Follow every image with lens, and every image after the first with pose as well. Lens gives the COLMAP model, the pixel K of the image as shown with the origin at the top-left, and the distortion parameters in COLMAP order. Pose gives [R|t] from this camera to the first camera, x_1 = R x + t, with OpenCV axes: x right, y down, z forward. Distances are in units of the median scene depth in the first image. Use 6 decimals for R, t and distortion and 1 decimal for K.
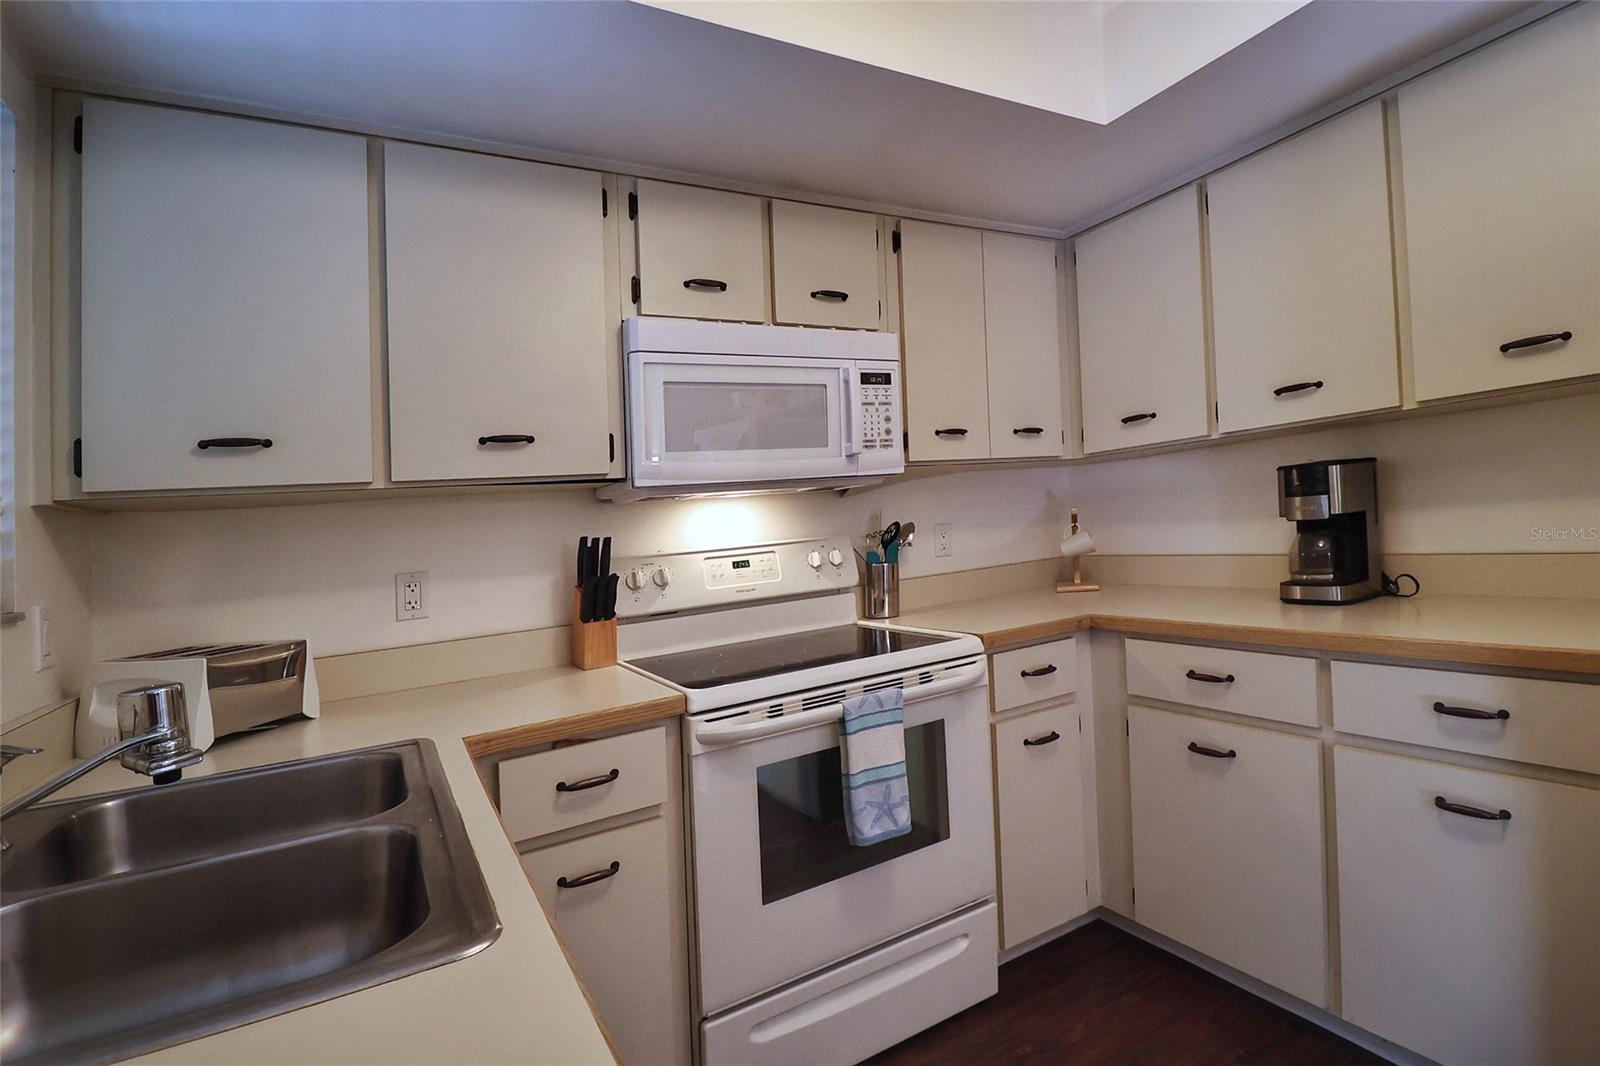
lens RADIAL K [[753.8, 0, 831.2], [0, 753.8, 497.2], [0, 0, 1]] dist [-0.012058, -0.005236]
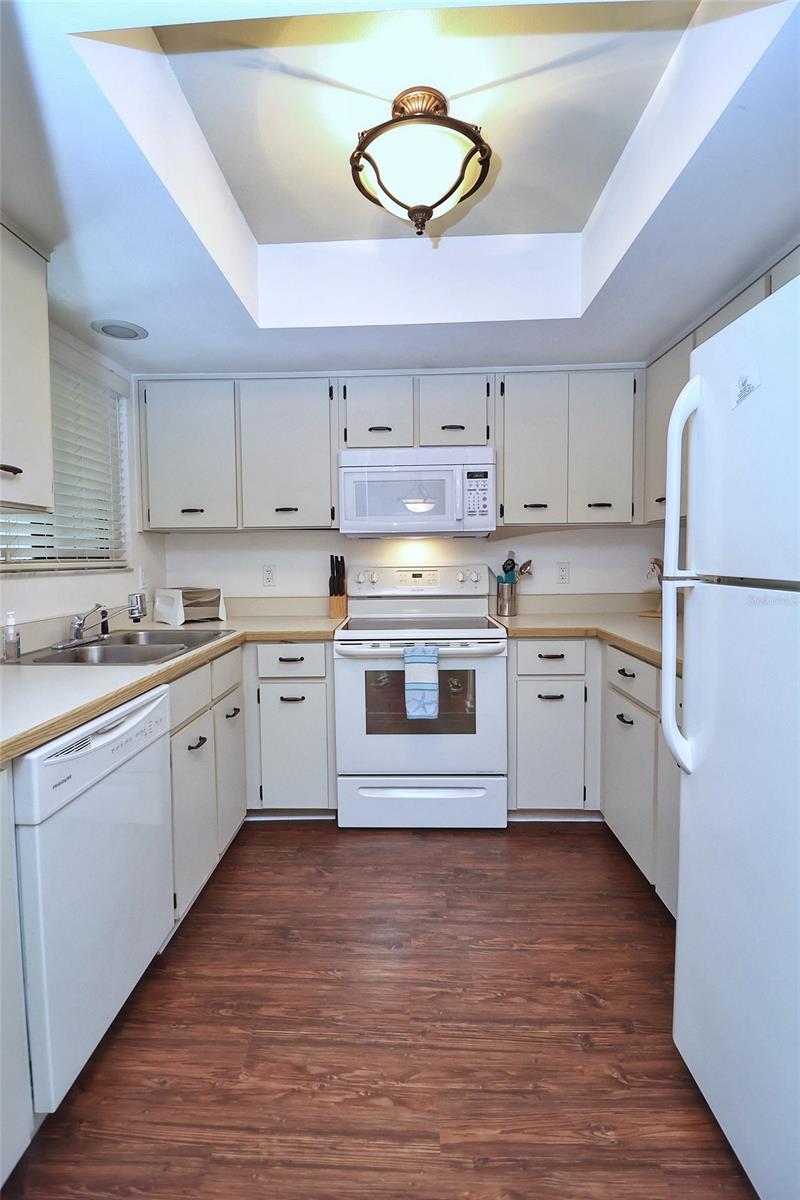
lens RADIAL K [[565.4, 0, 394.1], [0, 565.4, 587.1], [0, 0, 1]] dist [-0.012058, -0.005236]
pose [[0.840416, 0.101197, -0.532409, 0.634114], [-0.040181, 0.991343, 0.125002, -0.059551], [0.540450, -0.083661, 0.837206, -0.210832]]
